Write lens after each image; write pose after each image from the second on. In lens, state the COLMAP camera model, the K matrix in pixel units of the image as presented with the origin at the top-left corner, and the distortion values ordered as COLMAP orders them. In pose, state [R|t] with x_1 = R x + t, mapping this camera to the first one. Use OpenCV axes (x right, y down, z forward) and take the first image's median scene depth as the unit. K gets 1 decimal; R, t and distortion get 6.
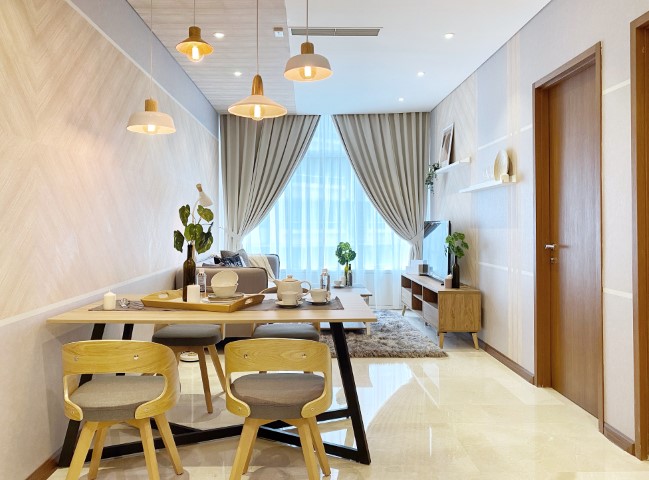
lens RADIAL K [[481.4, 0, 324.5], [0, 481.4, 240.0], [0, 0, 1]] dist [0.048400, -0.003746]
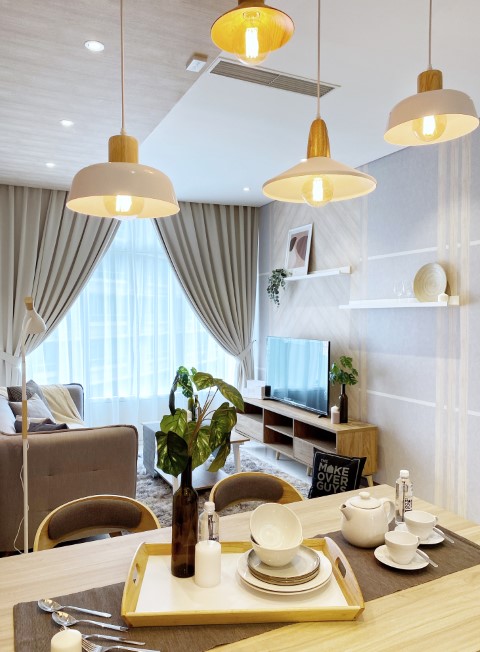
lens RADIAL K [[483.6, 0, 241.8], [0, 483.6, 341.0], [0, 0, 1]] dist [0.048400, -0.003746]
pose [[0.913131, -0.021875, 0.407079, -0.196666], [0.013273, 0.999625, 0.023942, -0.055292], [-0.407450, -0.016459, 0.913079, 0.255917]]
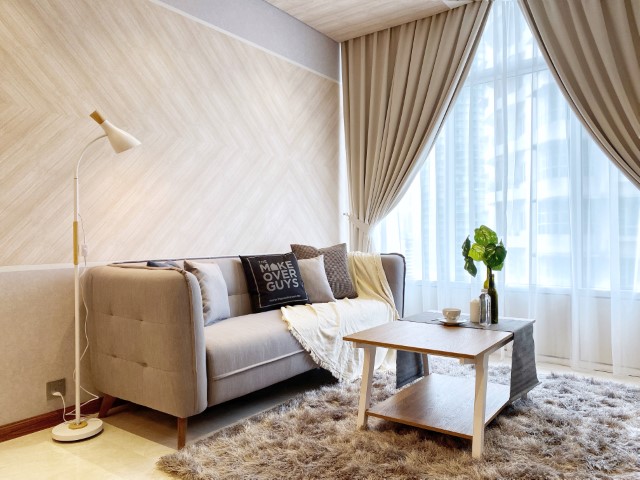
lens RADIAL K [[489.3, 0, 320.0], [0, 489.3, 240.0], [0, 0, 1]] dist [-0.007698, -0.002334]
pose [[0.796623, 0.001445, -0.604475, 0.202218], [-0.011384, 0.999856, -0.012612, 0.024807], [0.604369, 0.016928, 0.796524, 0.537311]]
